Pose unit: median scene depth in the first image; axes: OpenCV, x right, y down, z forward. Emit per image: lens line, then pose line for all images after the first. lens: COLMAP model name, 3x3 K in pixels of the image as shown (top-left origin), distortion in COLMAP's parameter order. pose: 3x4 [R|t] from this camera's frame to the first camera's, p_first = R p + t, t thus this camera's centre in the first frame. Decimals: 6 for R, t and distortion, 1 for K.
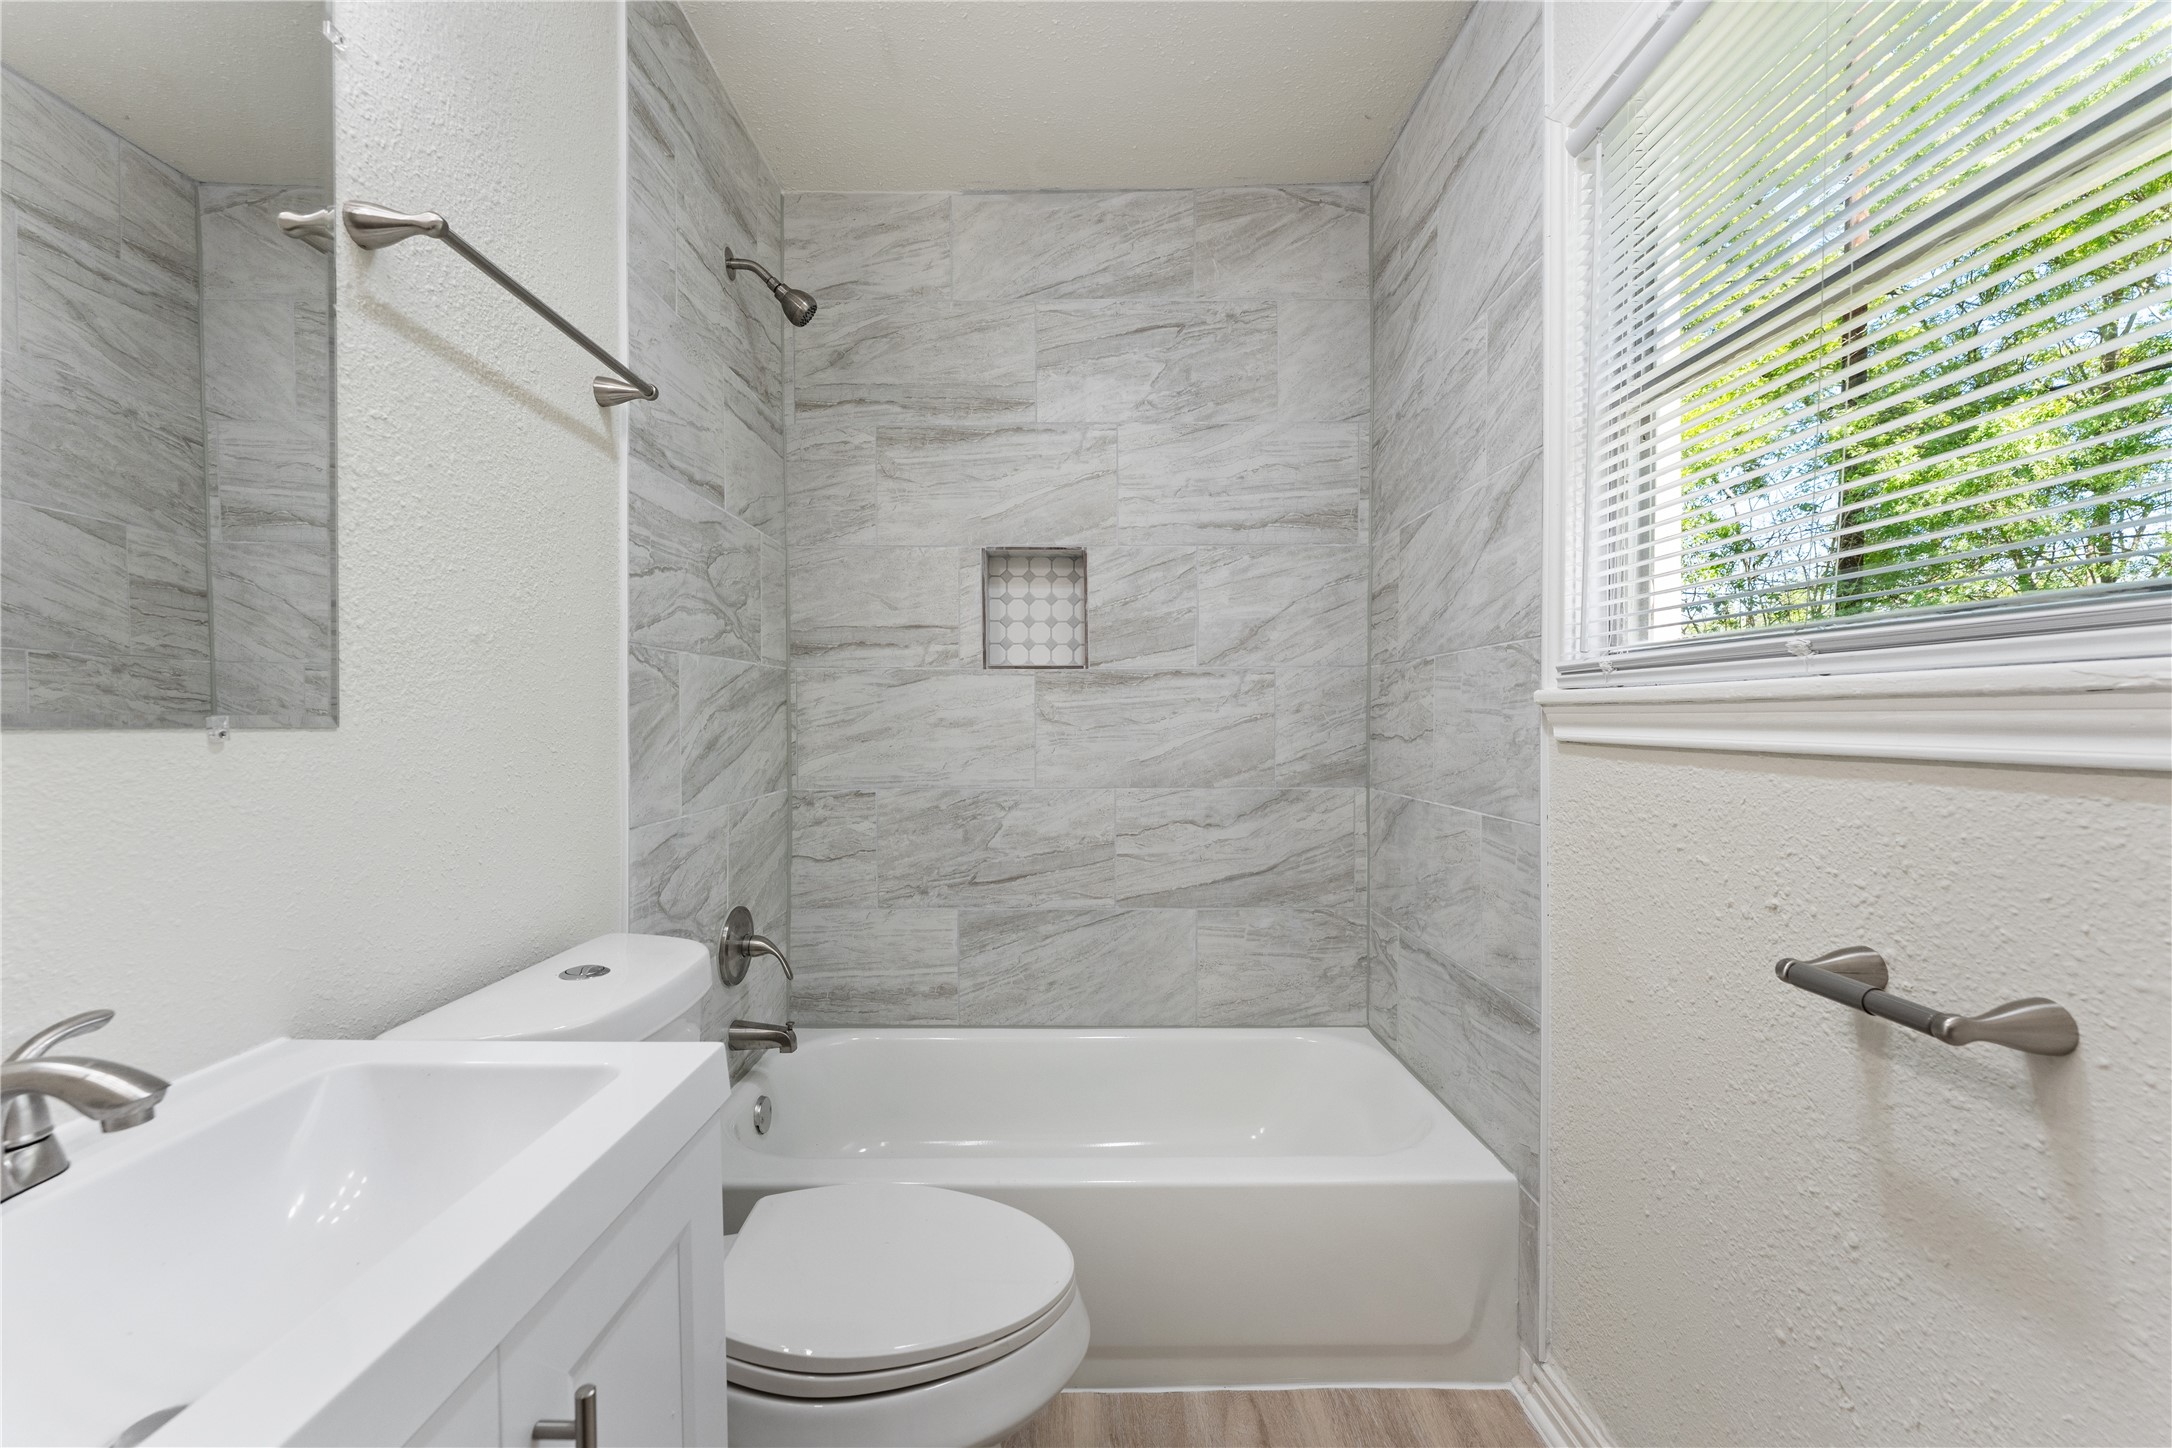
lens RADIAL K [[870.3, 0, 1081.1], [0, 870.3, 737.2], [0, 0, 1]] dist [-0.000975, -0.000427]
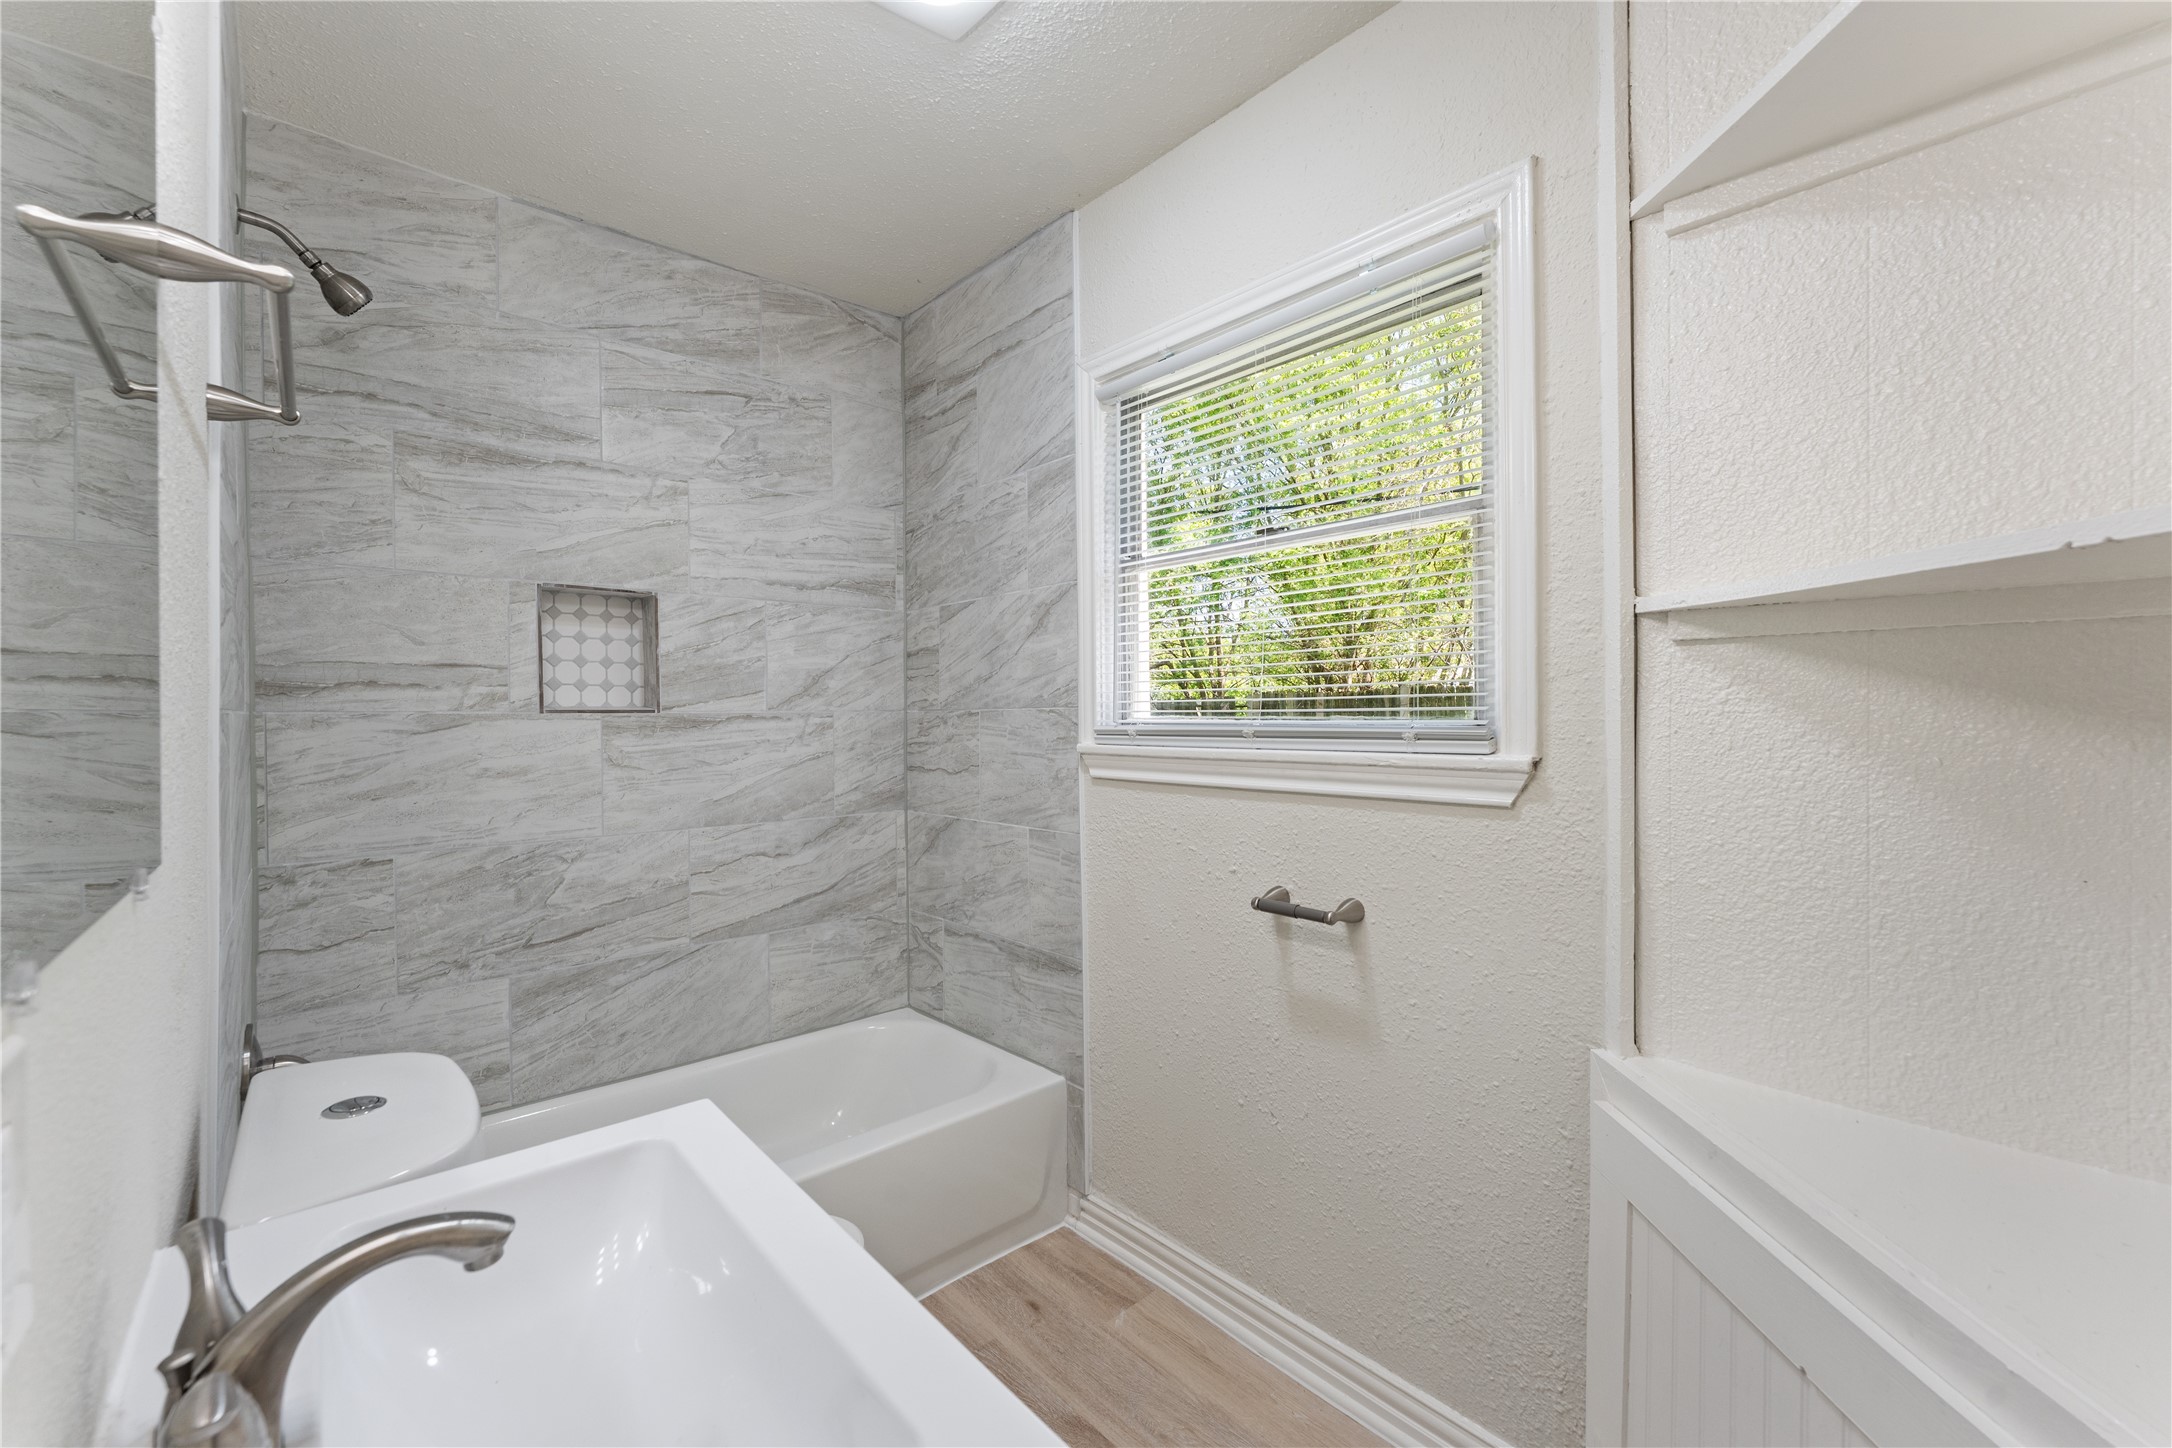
lens RADIAL K [[861.9, 0, 1082.6], [0, 861.9, 726.2], [0, 0, 1]] dist [-0.001016, -0.000403]
pose [[0.750075, -0.009719, 0.661282, -0.286969], [0.019737, 0.999776, -0.007694, -0.046178], [-0.661059, 0.018823, 0.750098, -0.074068]]
